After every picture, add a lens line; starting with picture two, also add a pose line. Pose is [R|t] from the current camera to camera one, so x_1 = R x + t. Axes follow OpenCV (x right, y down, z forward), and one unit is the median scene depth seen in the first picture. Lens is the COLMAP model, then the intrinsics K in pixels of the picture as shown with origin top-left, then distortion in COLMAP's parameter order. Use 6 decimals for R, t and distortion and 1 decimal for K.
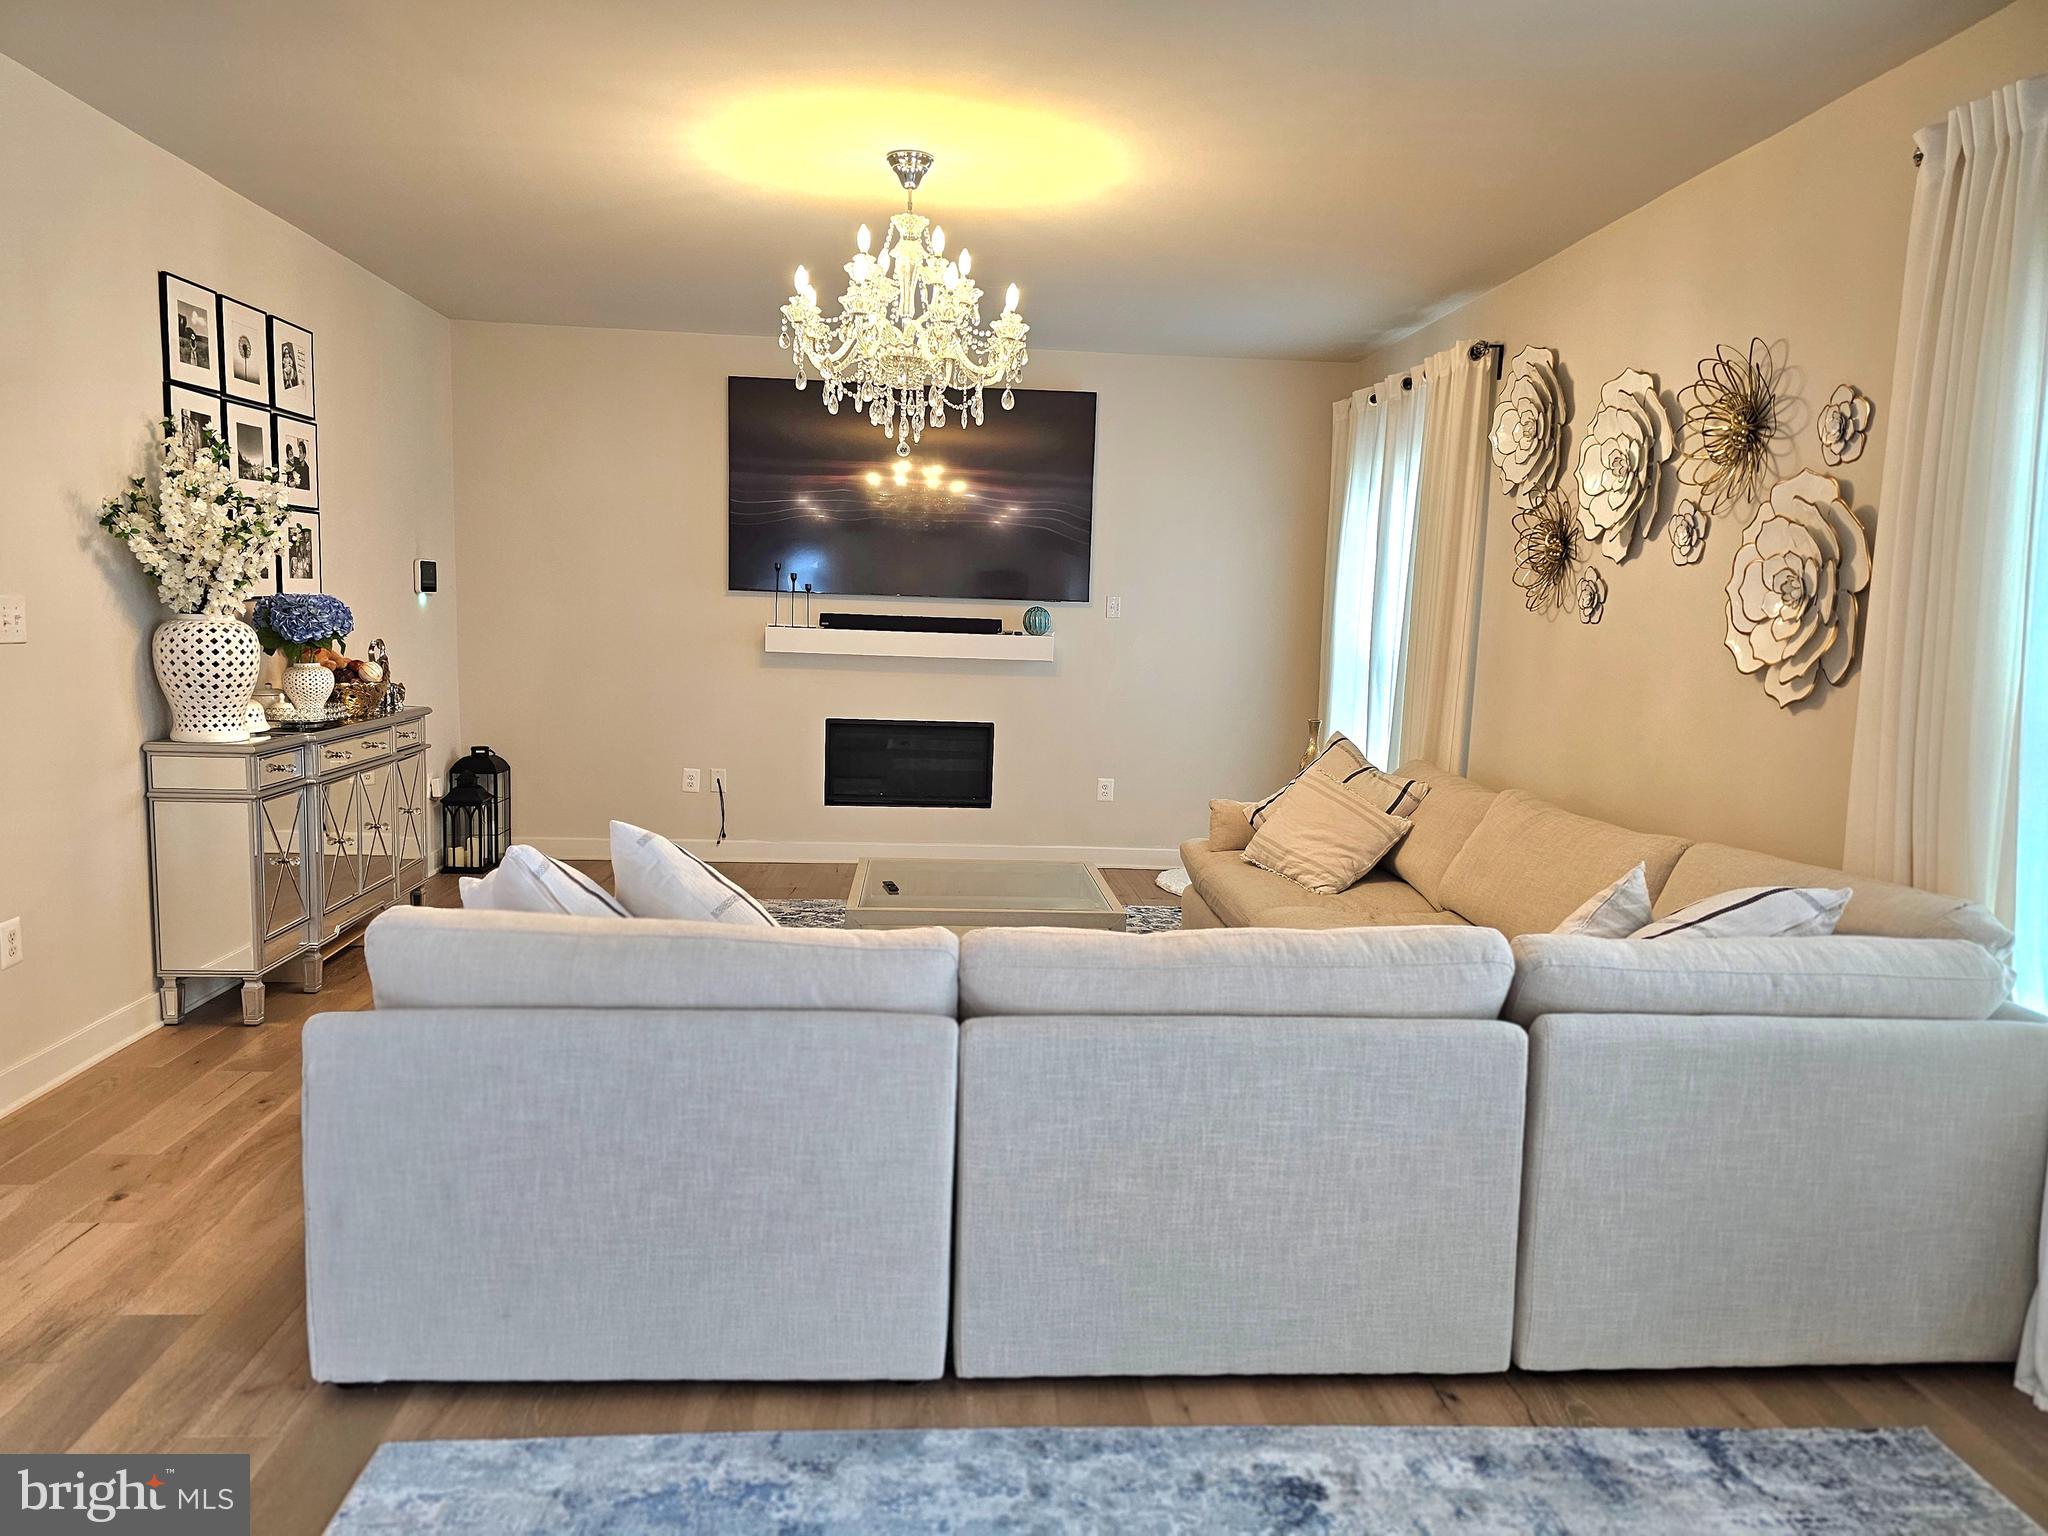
lens RADIAL K [[1377.9, 0, 1008.1], [0, 1377.9, 774.1], [0, 0, 1]] dist [0.049003, -0.034964]
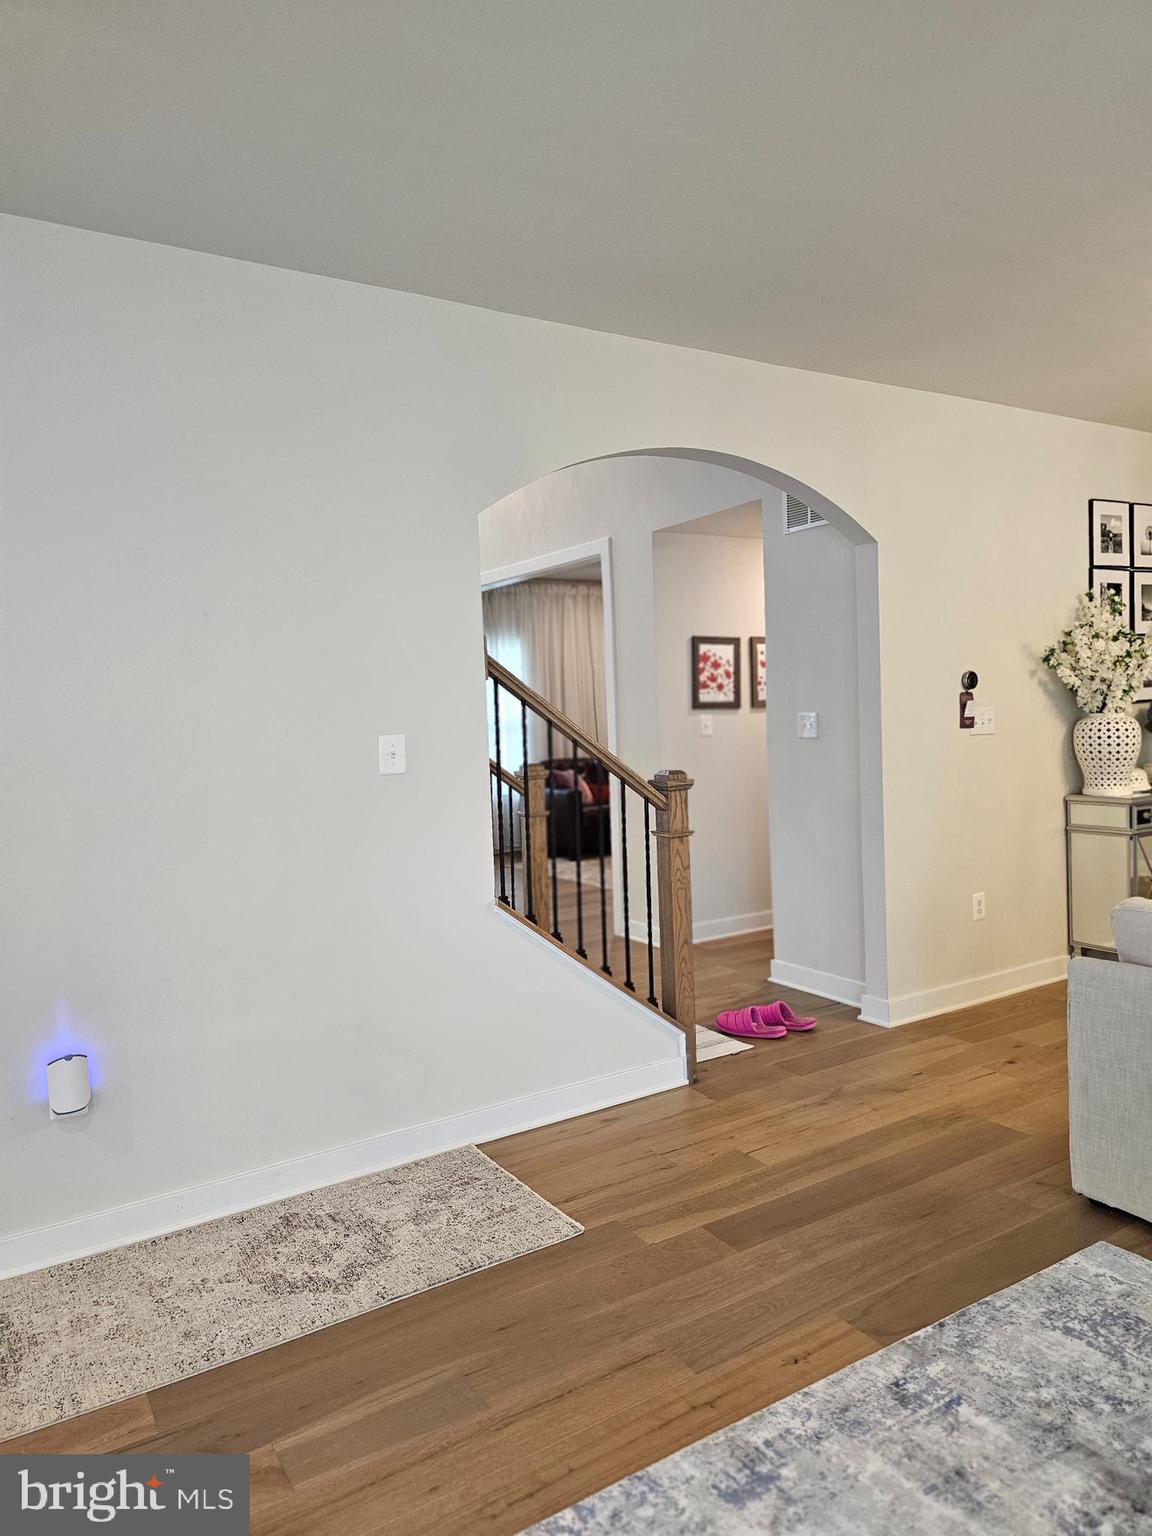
lens RADIAL K [[1033.4, 0, 579.1], [0, 1033.4, 762.2], [0, 0, 1]] dist [0.049003, -0.034964]
pose [[0.472436, -0.002758, -0.881361, 0.167807], [-0.058284, 0.997708, -0.034364, 0.013322], [0.879436, 0.067604, 0.471193, -0.050408]]
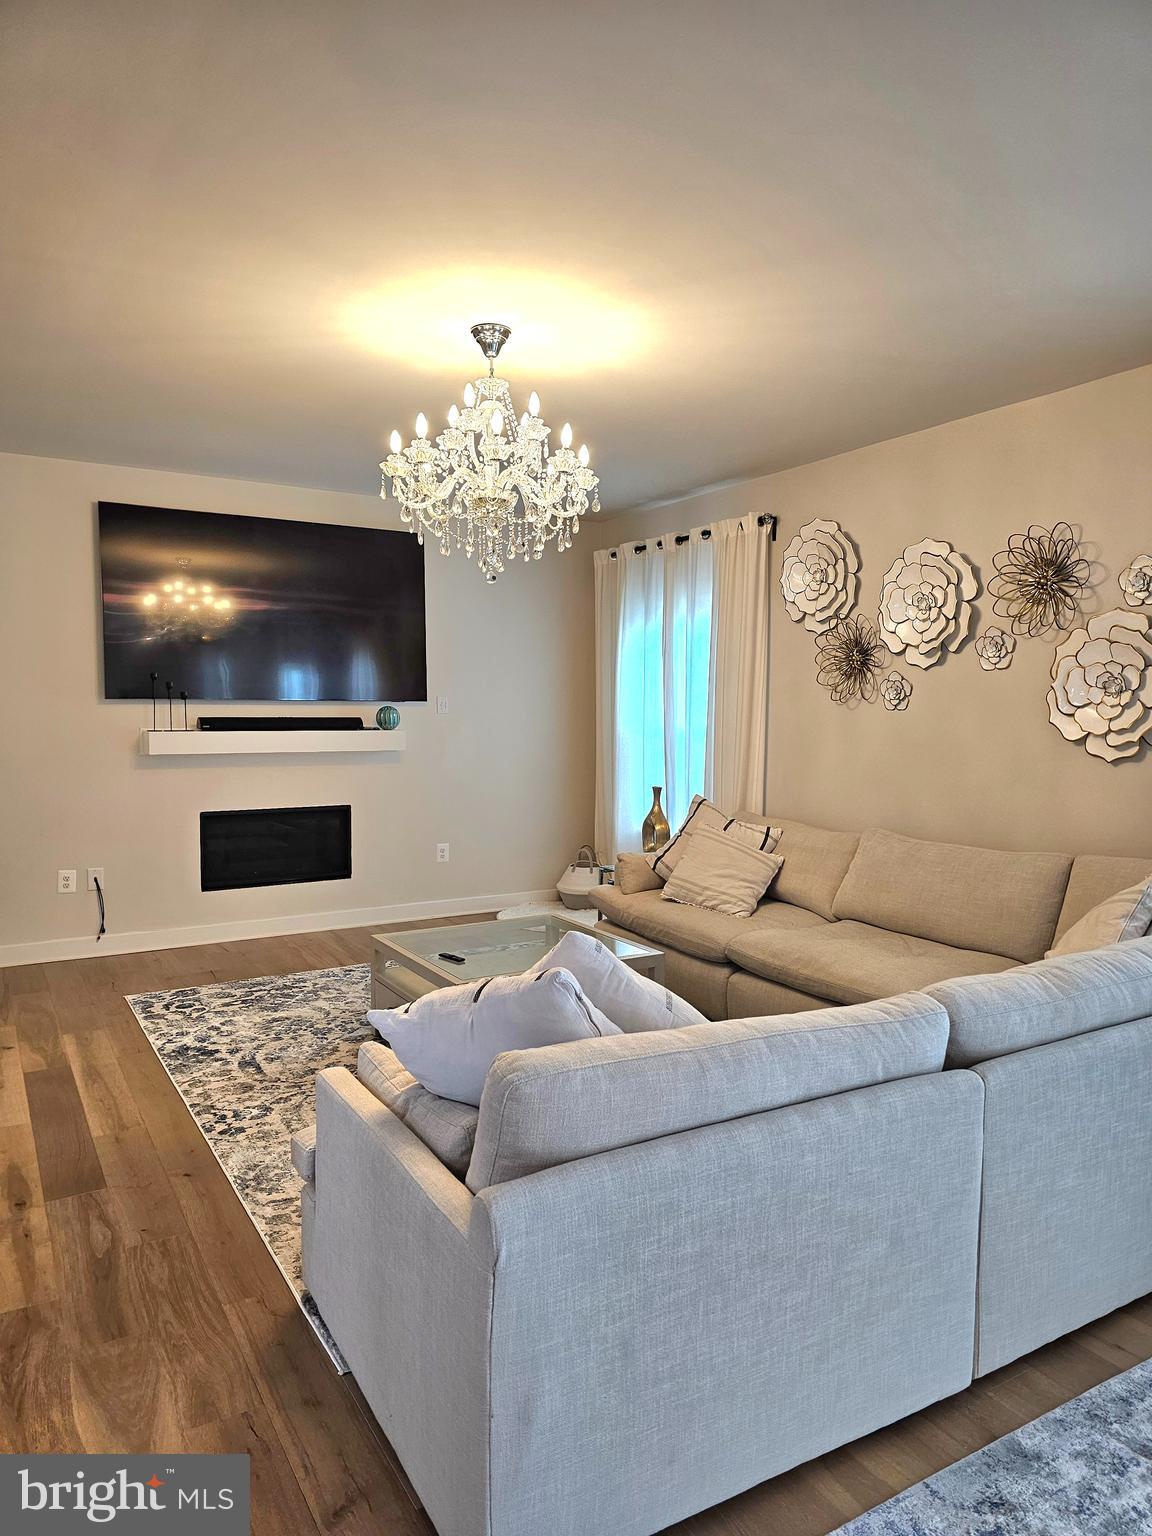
lens RADIAL K [[1033.4, 0, 575.3], [0, 1033.4, 781.6], [0, 0, 1]] dist [0.049003, -0.034964]
pose [[0.890973, -0.060748, 0.449974, -0.422969], [0.078130, 0.996740, -0.020140, -0.043042], [-0.447284, 0.053101, 0.892814, 0.207446]]
